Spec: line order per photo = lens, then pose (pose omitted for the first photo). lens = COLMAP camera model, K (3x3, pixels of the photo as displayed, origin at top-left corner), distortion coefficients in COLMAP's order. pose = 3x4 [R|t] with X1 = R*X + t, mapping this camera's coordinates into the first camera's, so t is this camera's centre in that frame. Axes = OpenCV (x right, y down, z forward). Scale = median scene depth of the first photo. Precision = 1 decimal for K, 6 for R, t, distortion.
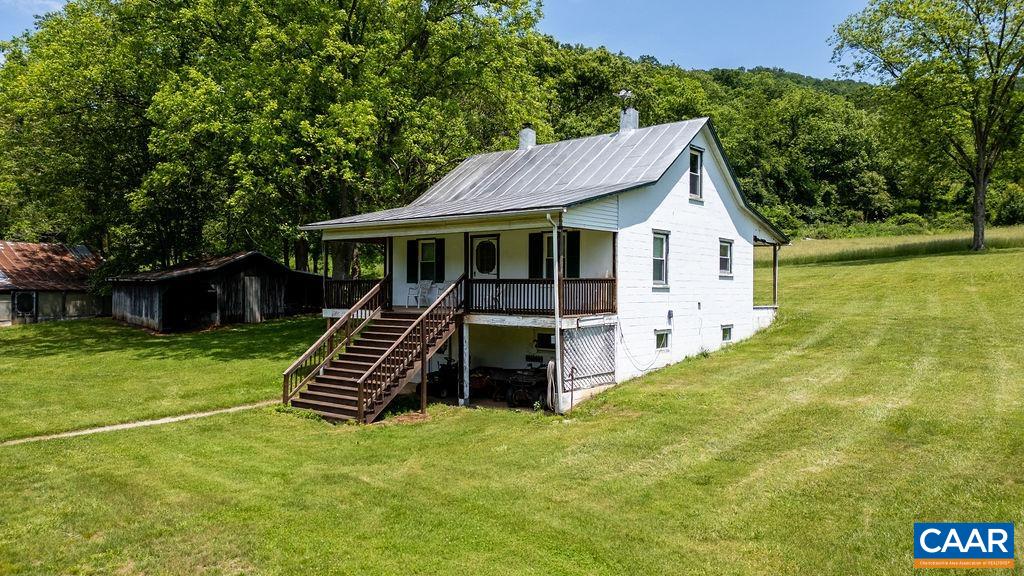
lens RADIAL K [[723.5, 0, 522.3], [0, 723.5, 283.5], [0, 0, 1]] dist [0.082740, -0.071864]
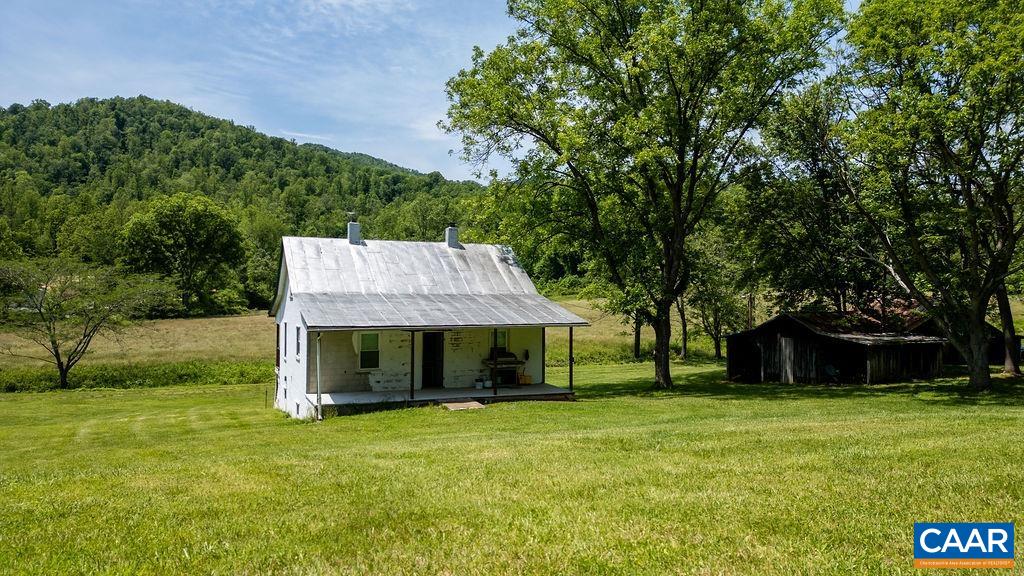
lens RADIAL K [[723.5, 0, 509.0], [0, 723.5, 304.6], [0, 0, 1]] dist [0.082740, -0.071864]
pose [[-0.477660, 0.004986, -0.878530, 1.288780], [0.002776, 0.999987, 0.004166, -0.113423], [0.878540, -0.000449, -0.477668, 2.108830]]
